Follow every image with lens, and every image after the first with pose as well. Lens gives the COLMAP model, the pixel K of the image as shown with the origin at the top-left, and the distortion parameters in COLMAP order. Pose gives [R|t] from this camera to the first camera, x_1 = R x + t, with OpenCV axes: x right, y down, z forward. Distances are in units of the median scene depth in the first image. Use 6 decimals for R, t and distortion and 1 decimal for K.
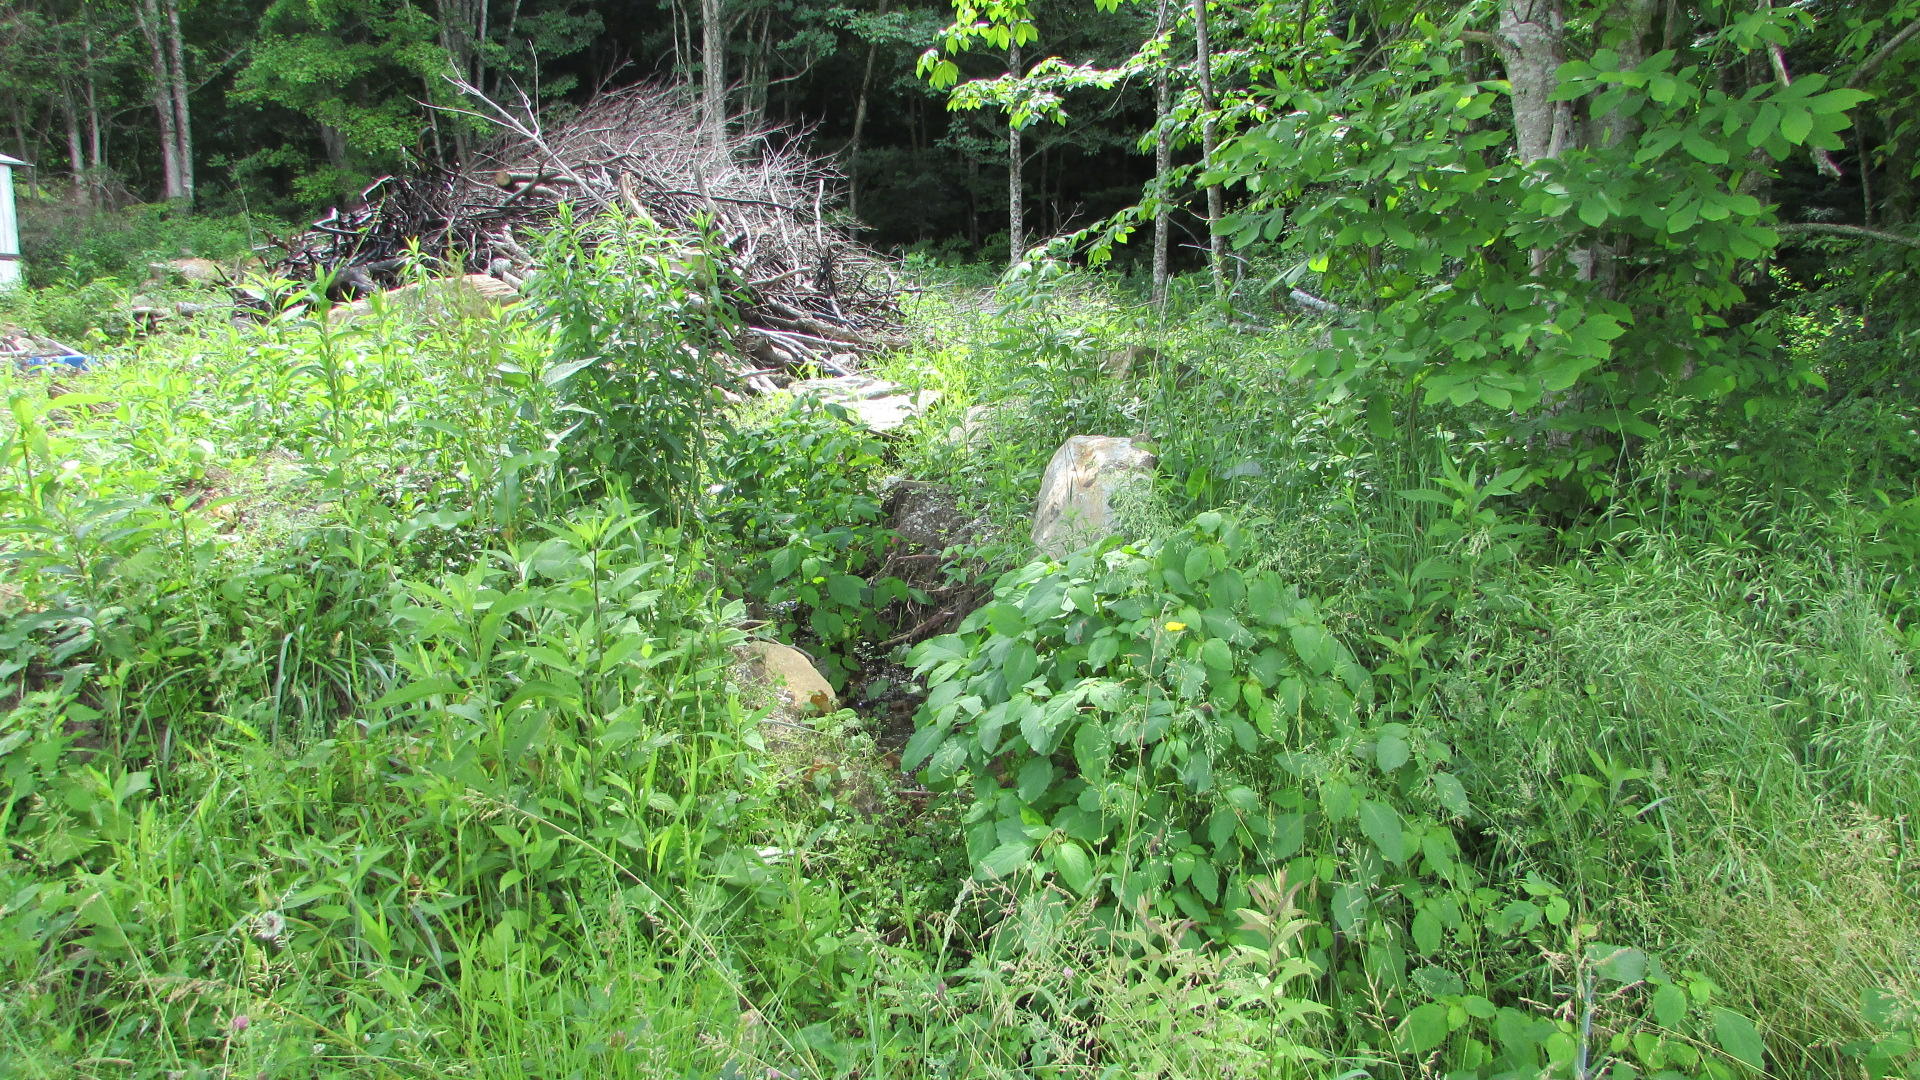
lens RADIAL K [[1439.3, 0, 958.8], [0, 1439.3, 539.2], [0, 0, 1]] dist [-0.038553, 0.018435]
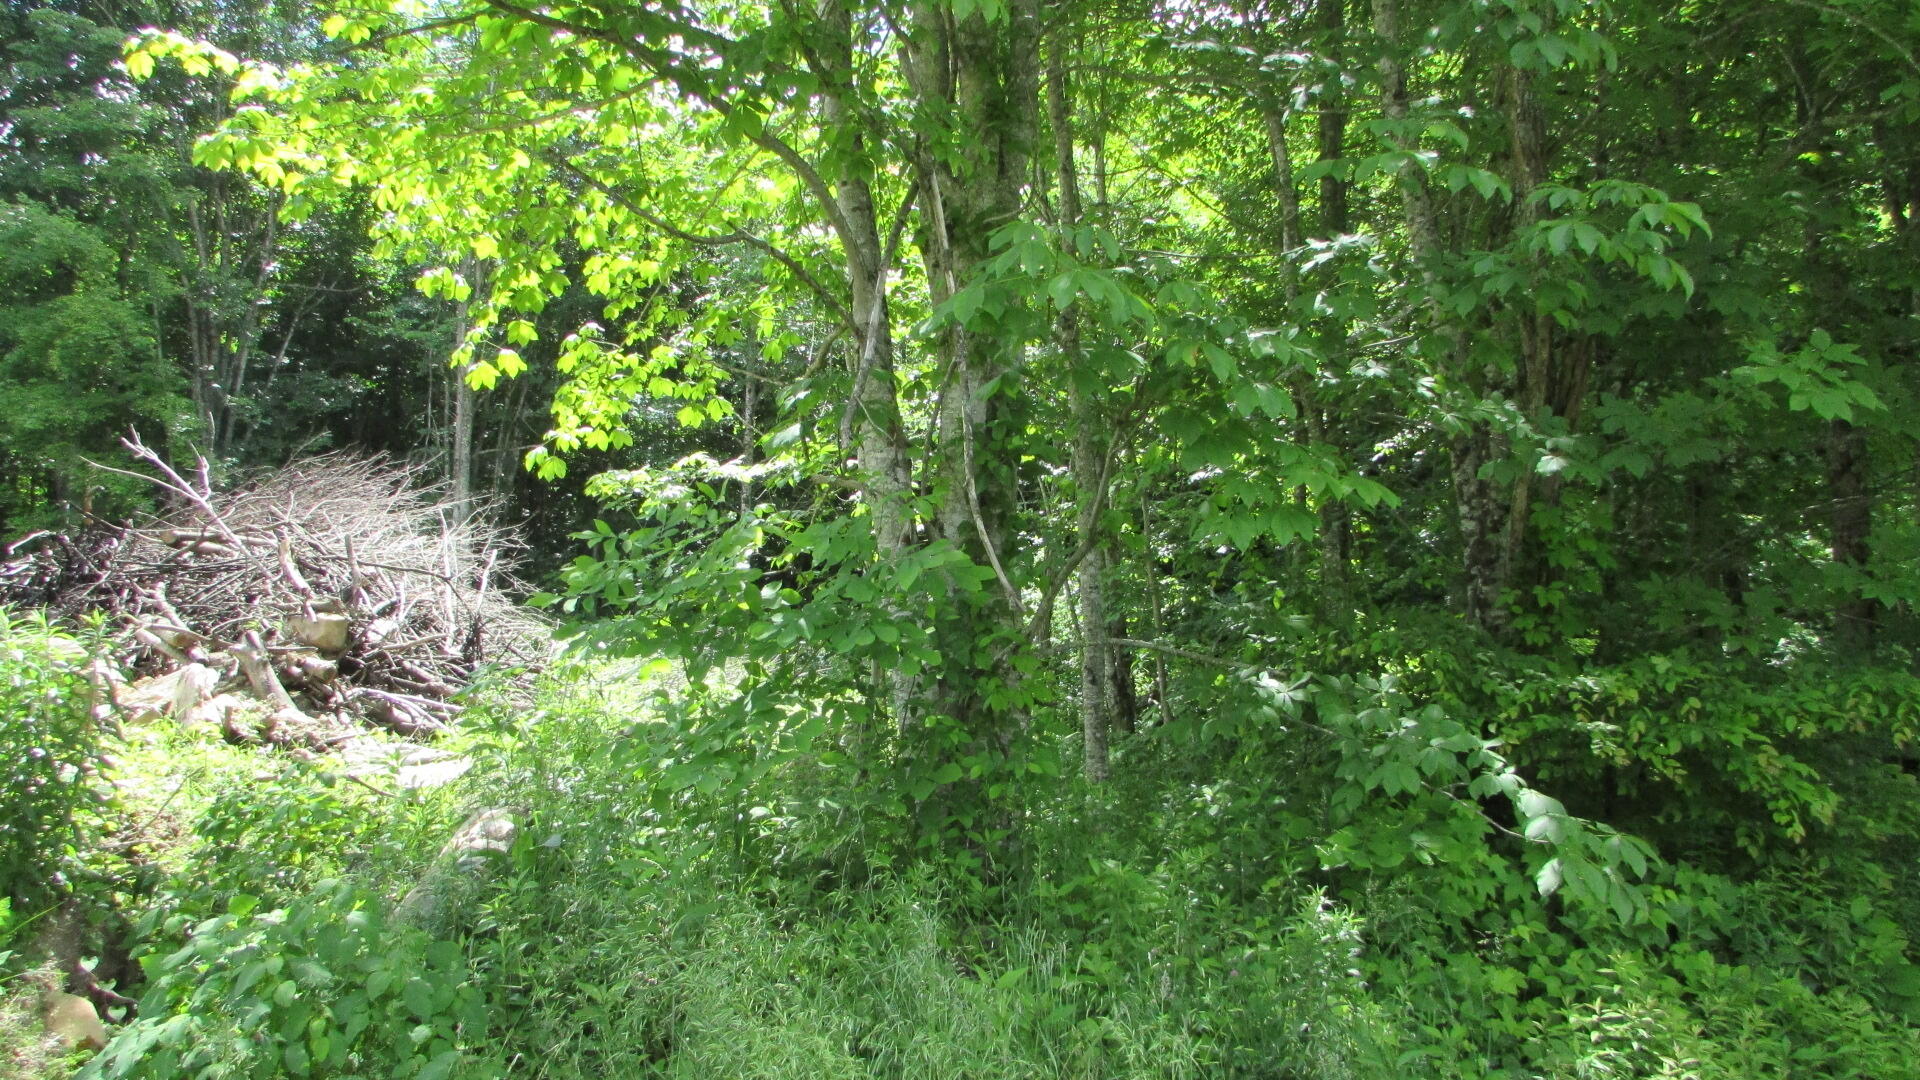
lens RADIAL K [[1439.3, 0, 958.6], [0, 1439.3, 545.1], [0, 0, 1]] dist [-0.038553, 0.018435]
pose [[0.990380, 0.039748, 0.132546, 0.126227], [-0.006588, 0.970314, -0.241757, -0.000738], [-0.138220, 0.238558, 0.961241, -0.078605]]
